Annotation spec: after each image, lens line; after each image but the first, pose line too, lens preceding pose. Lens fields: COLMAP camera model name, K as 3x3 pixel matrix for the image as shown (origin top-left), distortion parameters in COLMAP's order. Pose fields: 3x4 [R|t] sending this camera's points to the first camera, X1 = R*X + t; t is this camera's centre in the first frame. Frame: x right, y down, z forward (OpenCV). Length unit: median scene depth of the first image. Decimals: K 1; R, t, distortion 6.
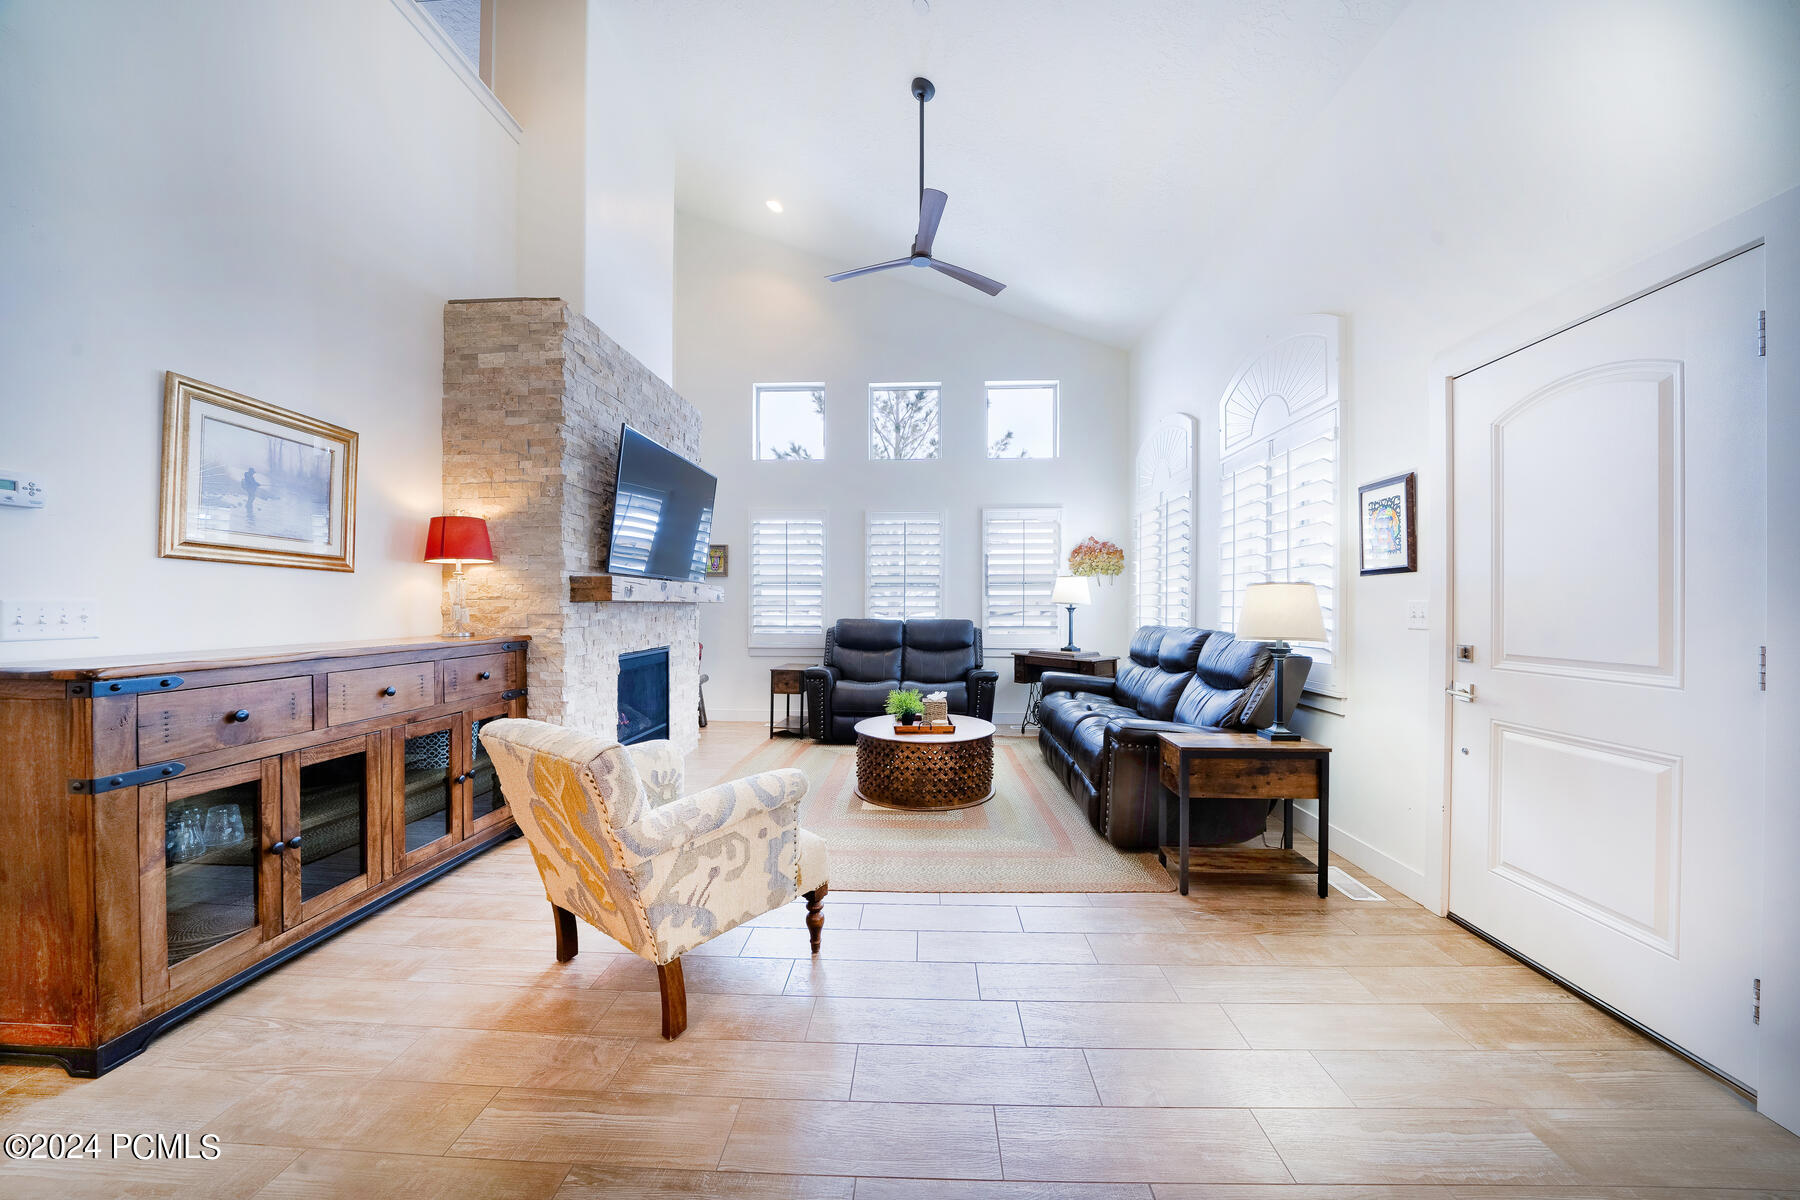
lens RADIAL K [[628.4, 0, 902.1], [0, 628.4, 607.6], [0, 0, 1]] dist [-0.023931, 0.000100]
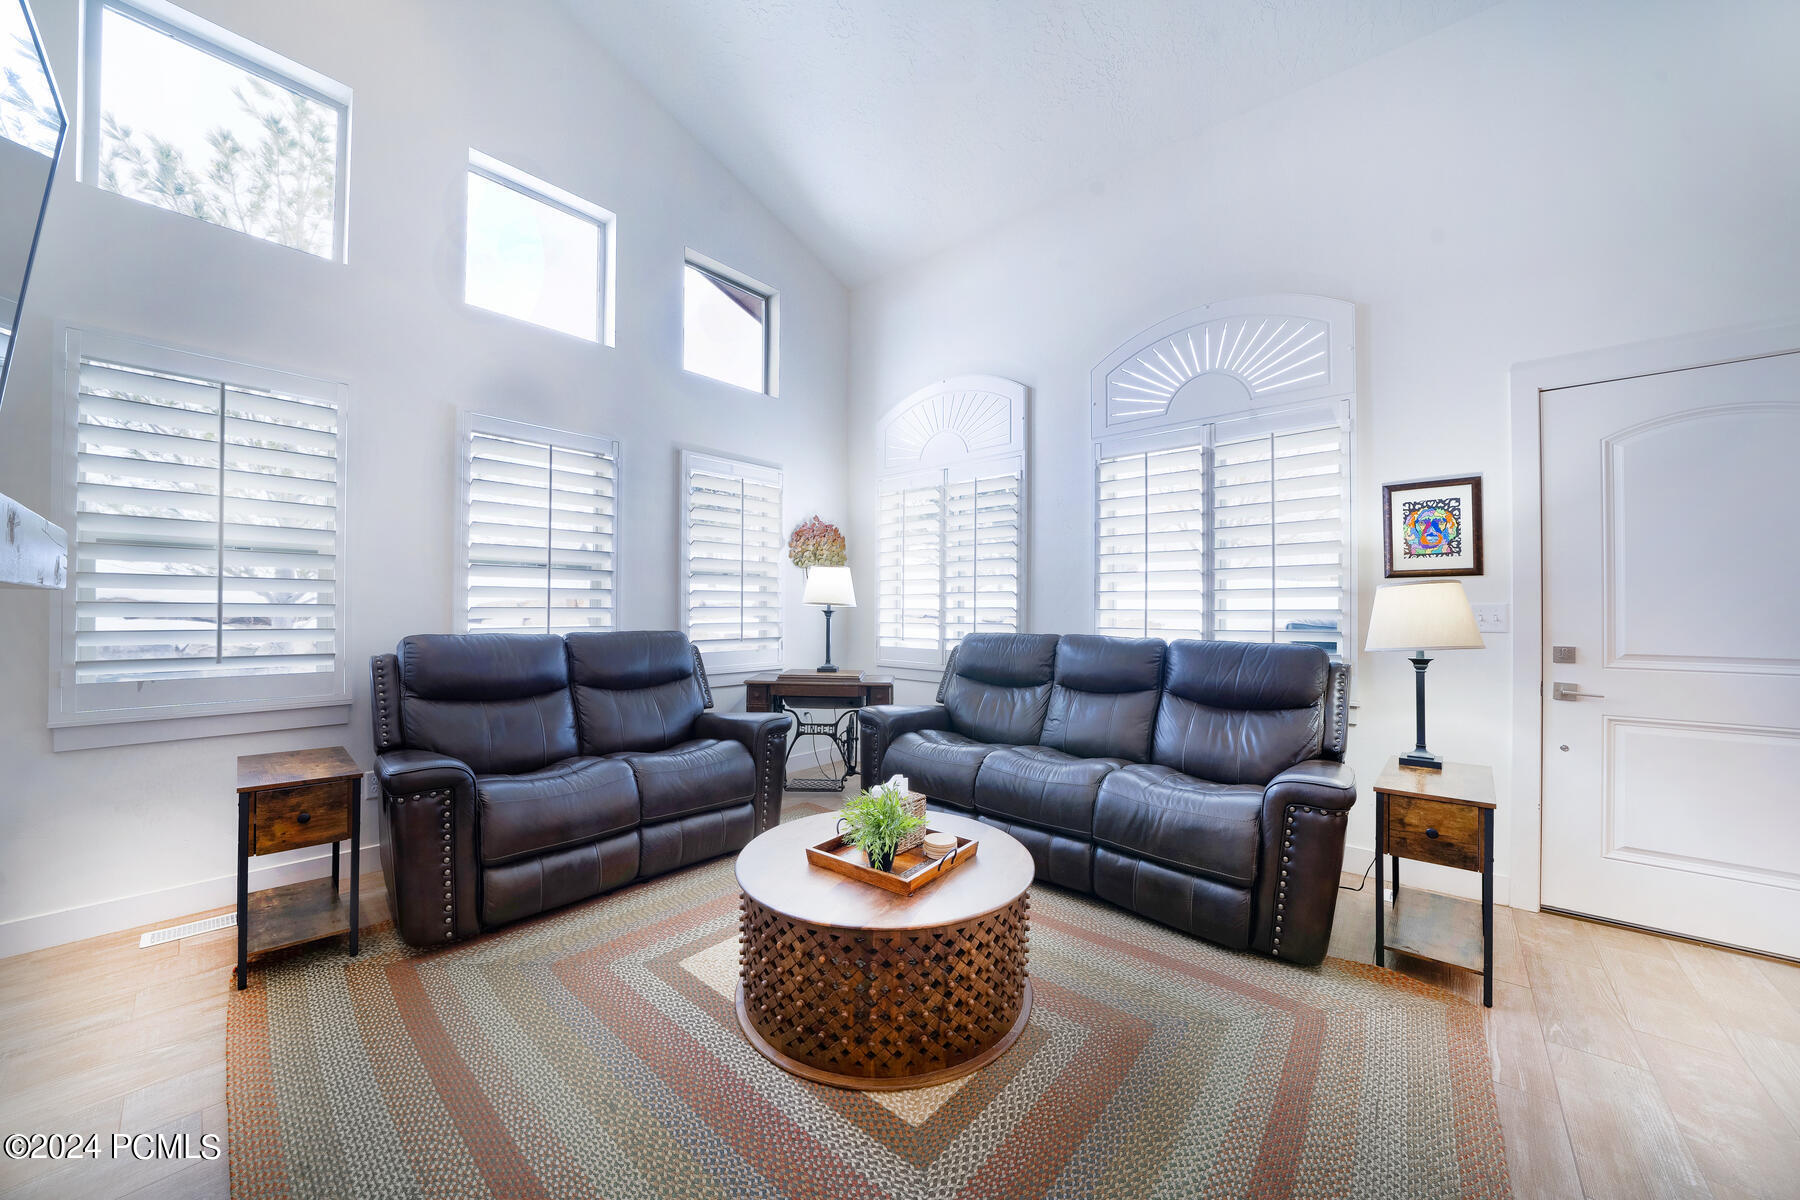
lens RADIAL K [[633.1, 0, 901.5], [0, 633.1, 608.7], [0, 0, 1]] dist [-0.027260, 0.001835]
pose [[0.620972, 0.004437, 0.783820, -0.465036], [-0.001357, 0.999989, -0.004585, 0.001978], [-0.783832, 0.001783, 0.620971, 0.947223]]
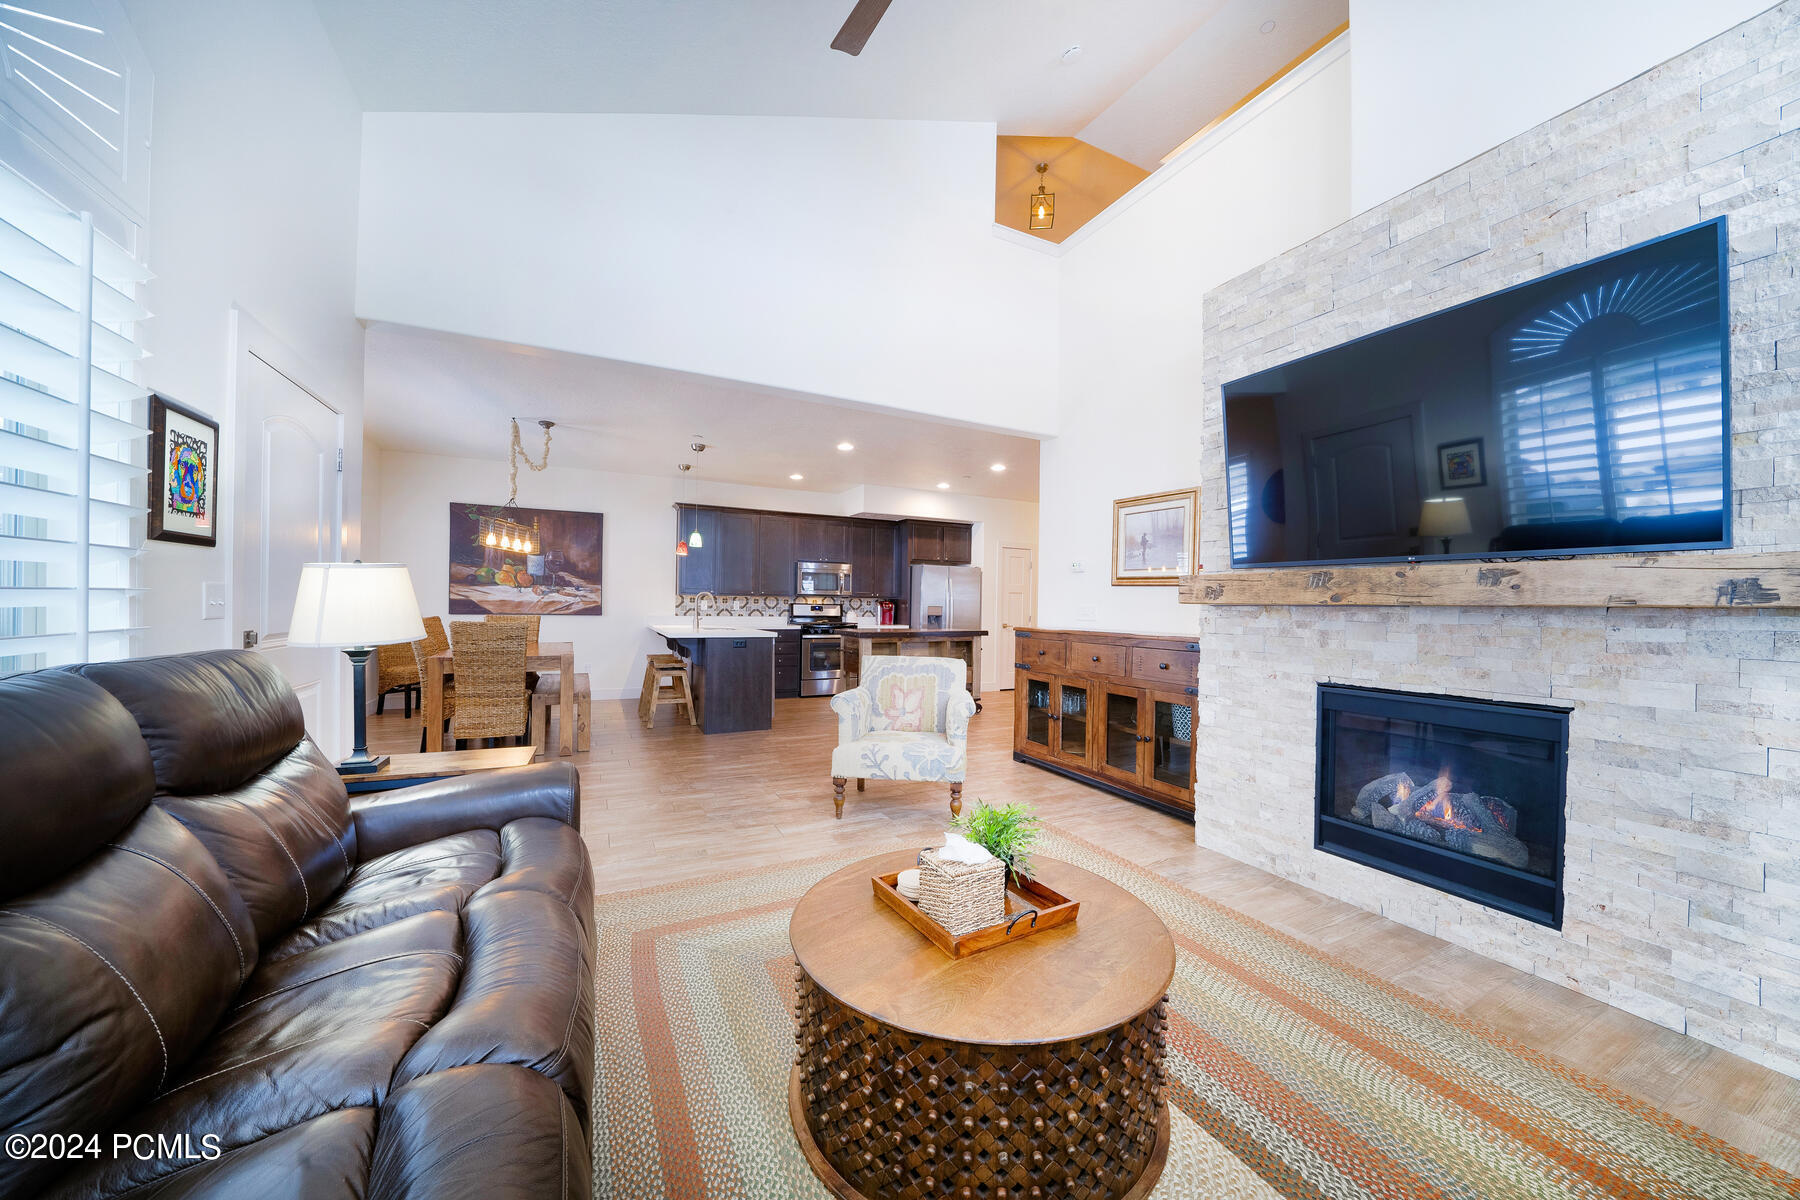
lens RADIAL K [[621.5, 0, 901.9], [0, 621.5, 607.8], [0, 0, 1]] dist [-0.008259, 0.000007]
pose [[-0.879687, -0.010608, -0.475435, 0.356326], [-0.015745, 0.999853, 0.006824, -0.005328], [0.475292, 0.013489, -0.879725, 1.804317]]
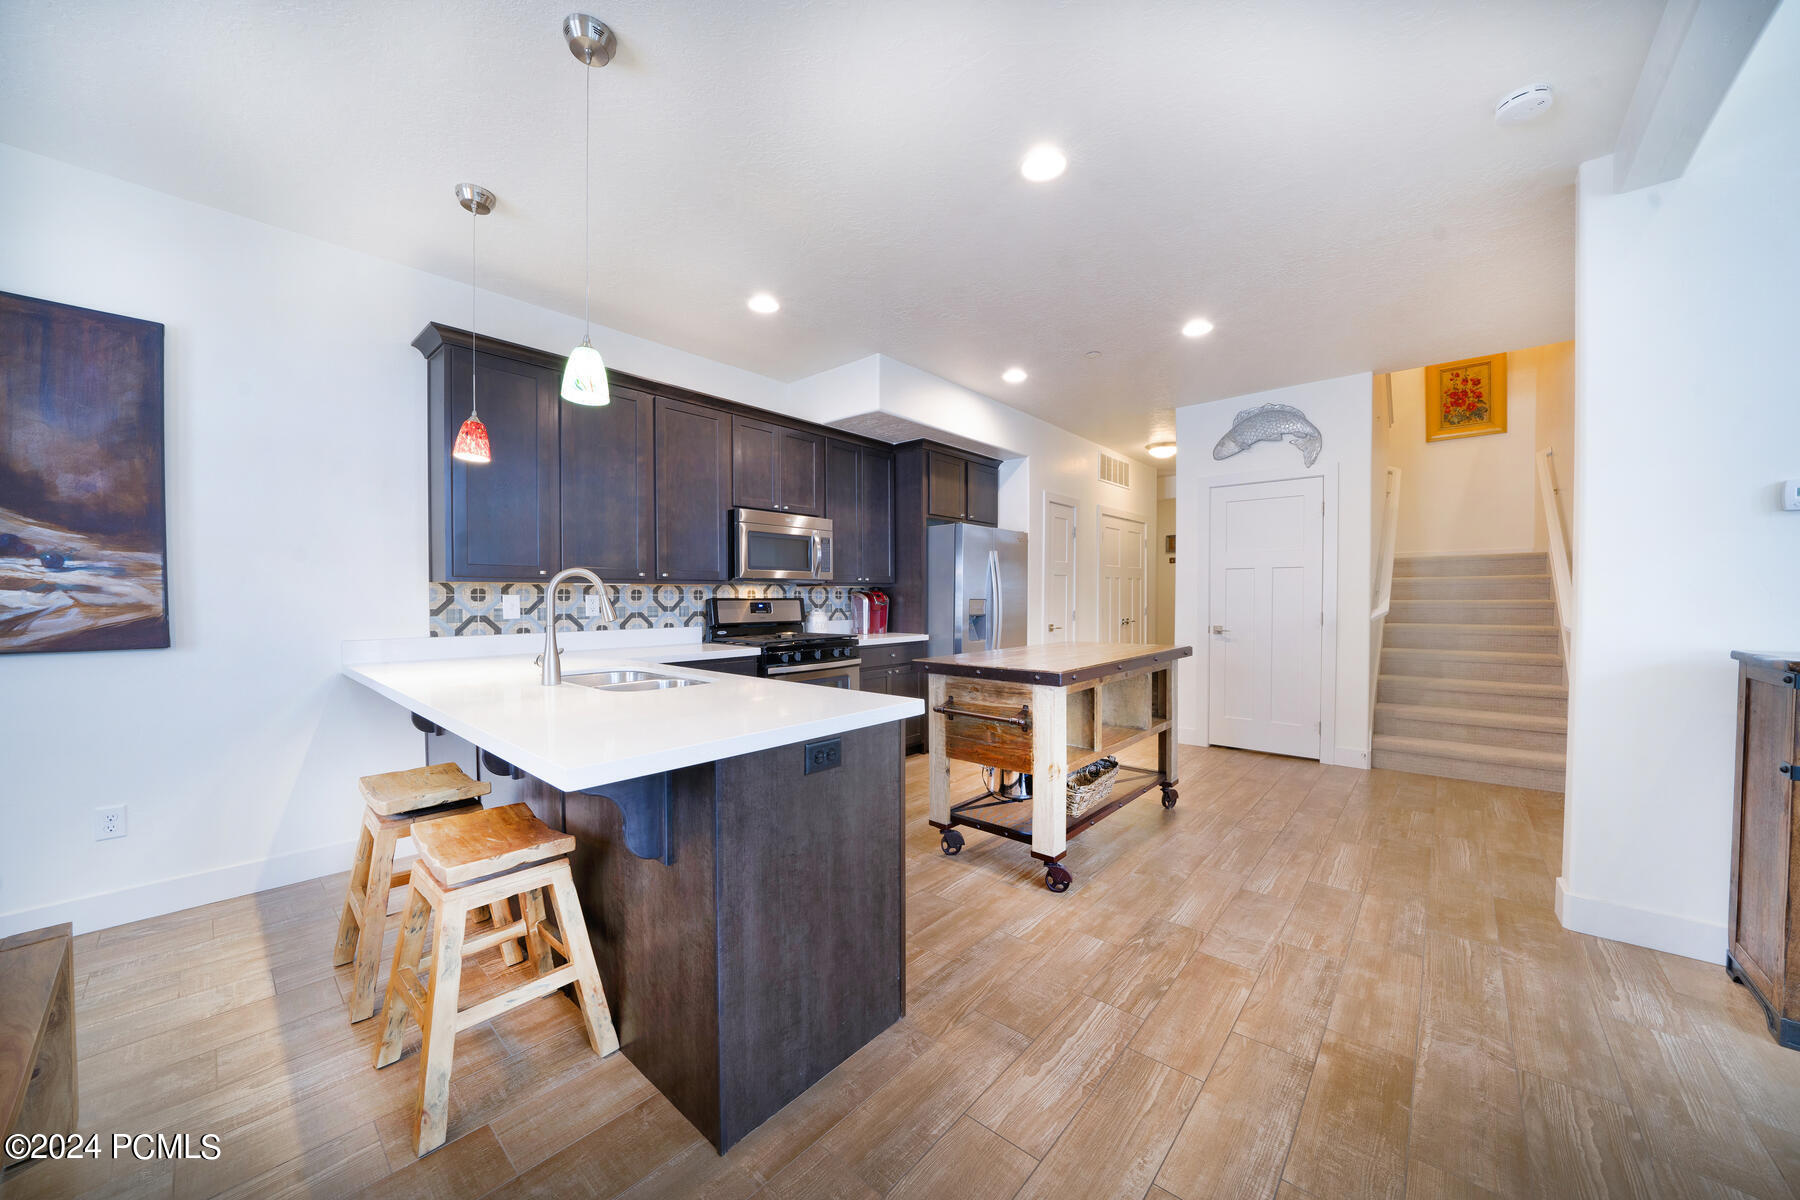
lens RADIAL K [[634.9, 0, 898.6], [0, 634.9, 608.7], [0, 0, 1]] dist [-0.023909, 0.003258]
pose [[-0.639475, 0.018766, -0.768583, 0.240919], [0.001017, 0.999722, 0.023564, -0.007061], [0.768811, 0.014287, -0.639316, 0.241770]]
